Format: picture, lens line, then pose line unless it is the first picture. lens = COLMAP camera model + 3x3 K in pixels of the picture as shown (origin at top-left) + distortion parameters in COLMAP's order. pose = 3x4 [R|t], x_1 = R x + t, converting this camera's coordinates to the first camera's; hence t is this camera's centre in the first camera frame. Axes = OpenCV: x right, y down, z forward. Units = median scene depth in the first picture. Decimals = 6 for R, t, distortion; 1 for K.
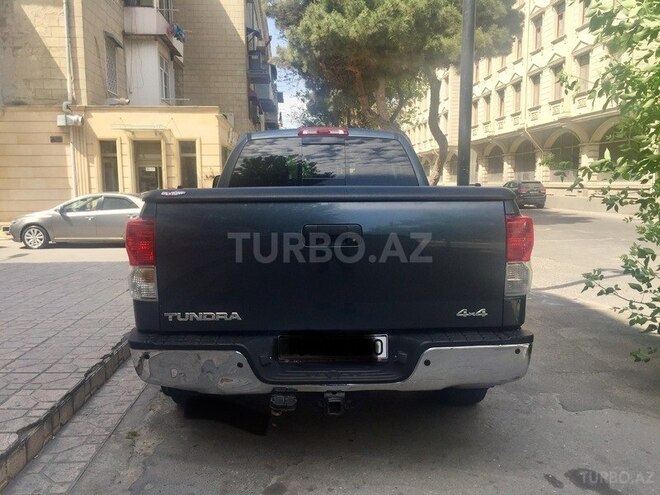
lens RADIAL K [[554.1, 0, 330.6], [0, 554.1, 245.8], [0, 0, 1]] dist [0.080667, -0.091029]
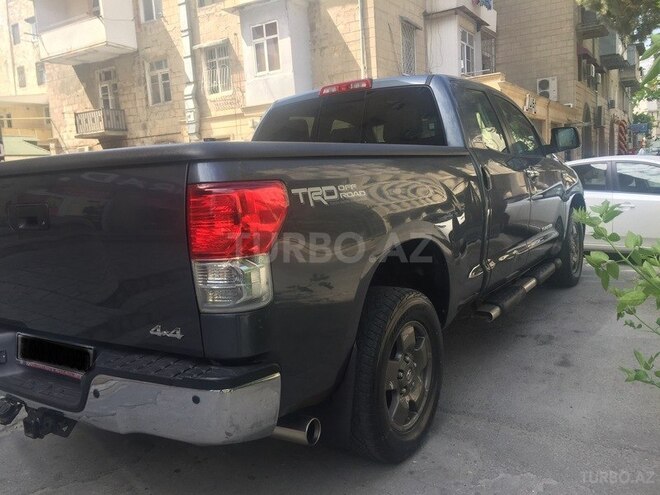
lens RADIAL K [[554.1, 0, 330.6], [0, 554.1, 245.8], [0, 0, 1]] dist [0.080667, -0.091029]
pose [[0.818000, 0.030548, -0.574407, 0.111233], [-0.007633, 0.999077, 0.042263, -0.002065], [0.575168, -0.030186, 0.817478, 0.077730]]
